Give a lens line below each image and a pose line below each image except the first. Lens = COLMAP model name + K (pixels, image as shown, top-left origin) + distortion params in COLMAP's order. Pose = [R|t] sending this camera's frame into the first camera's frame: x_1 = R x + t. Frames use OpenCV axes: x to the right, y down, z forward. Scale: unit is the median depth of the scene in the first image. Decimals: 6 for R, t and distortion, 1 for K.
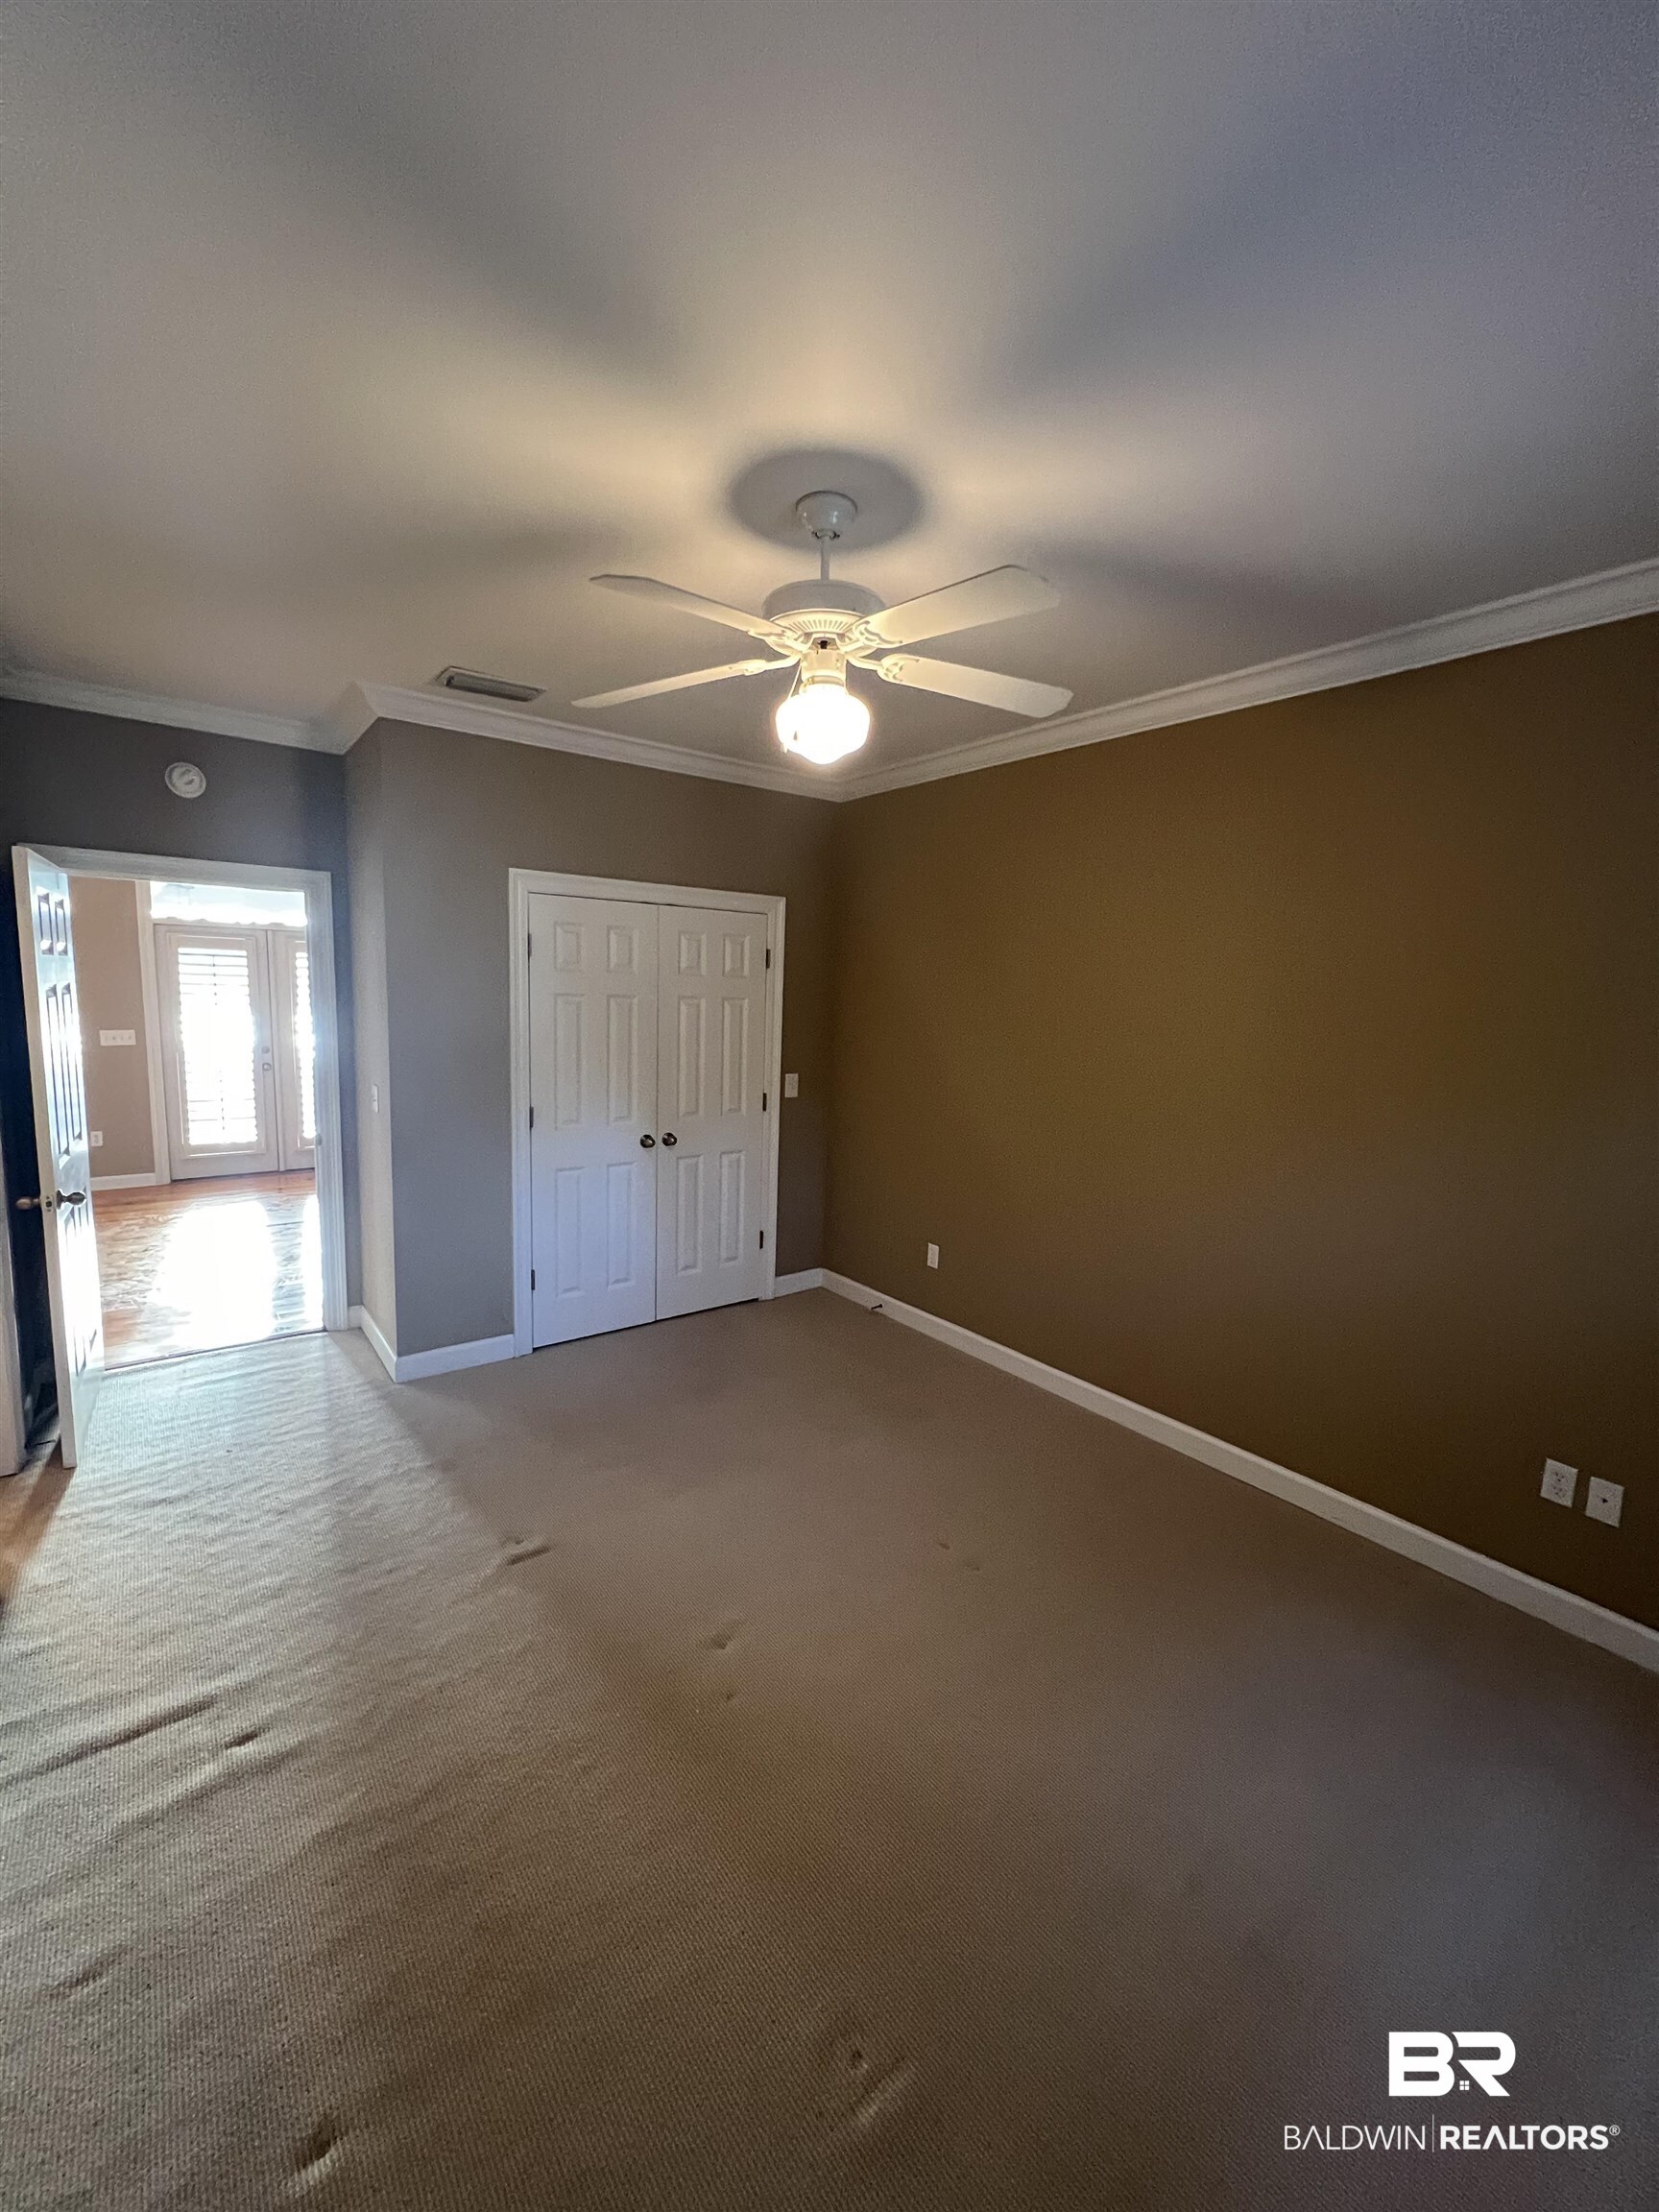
lens RADIAL K [[874.3, 0, 875.4], [0, 874.3, 1104.5], [0, 0, 1]] dist [0.000006, 0.000035]
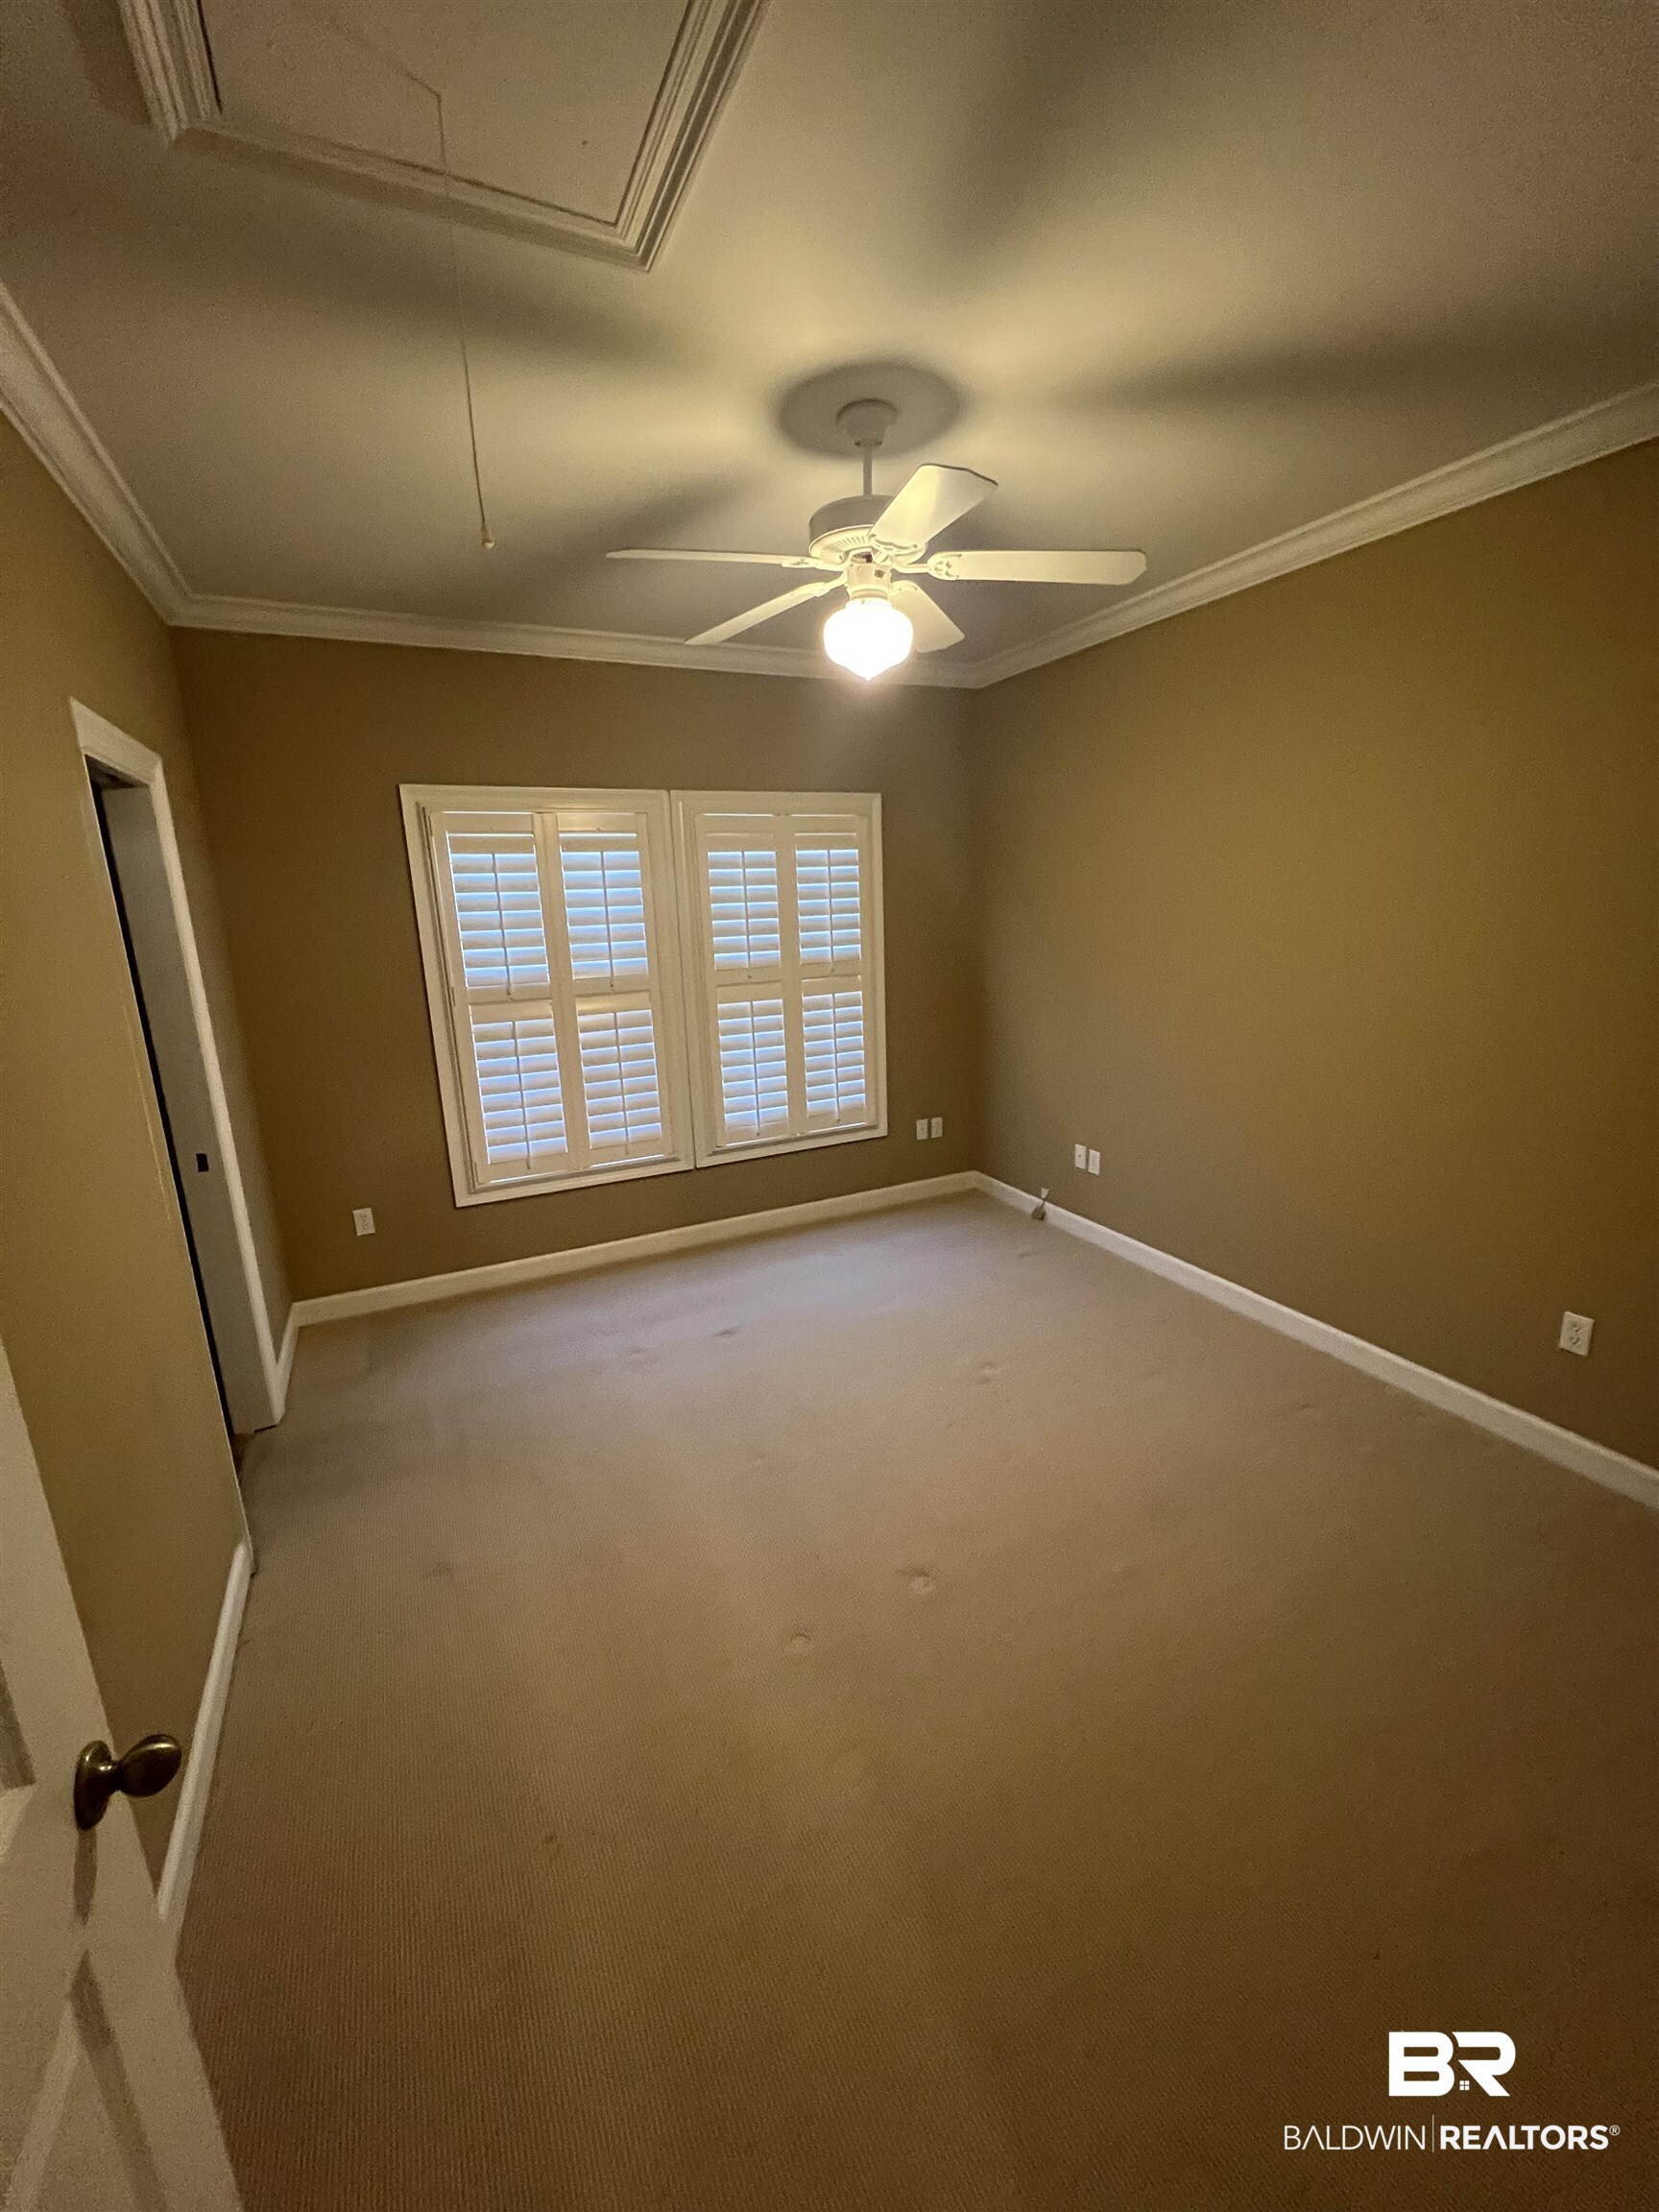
lens RADIAL K [[883.7, 0, 829.5], [0, 883.7, 1106.0], [0, 0, 1]] dist [0.000954, 0.000073]
pose [[0.976708, 0.001198, -0.214571, 0.131660], [0.023639, 0.993297, 0.113149, 0.024518], [0.213268, -0.115586, 0.970132, -0.153579]]
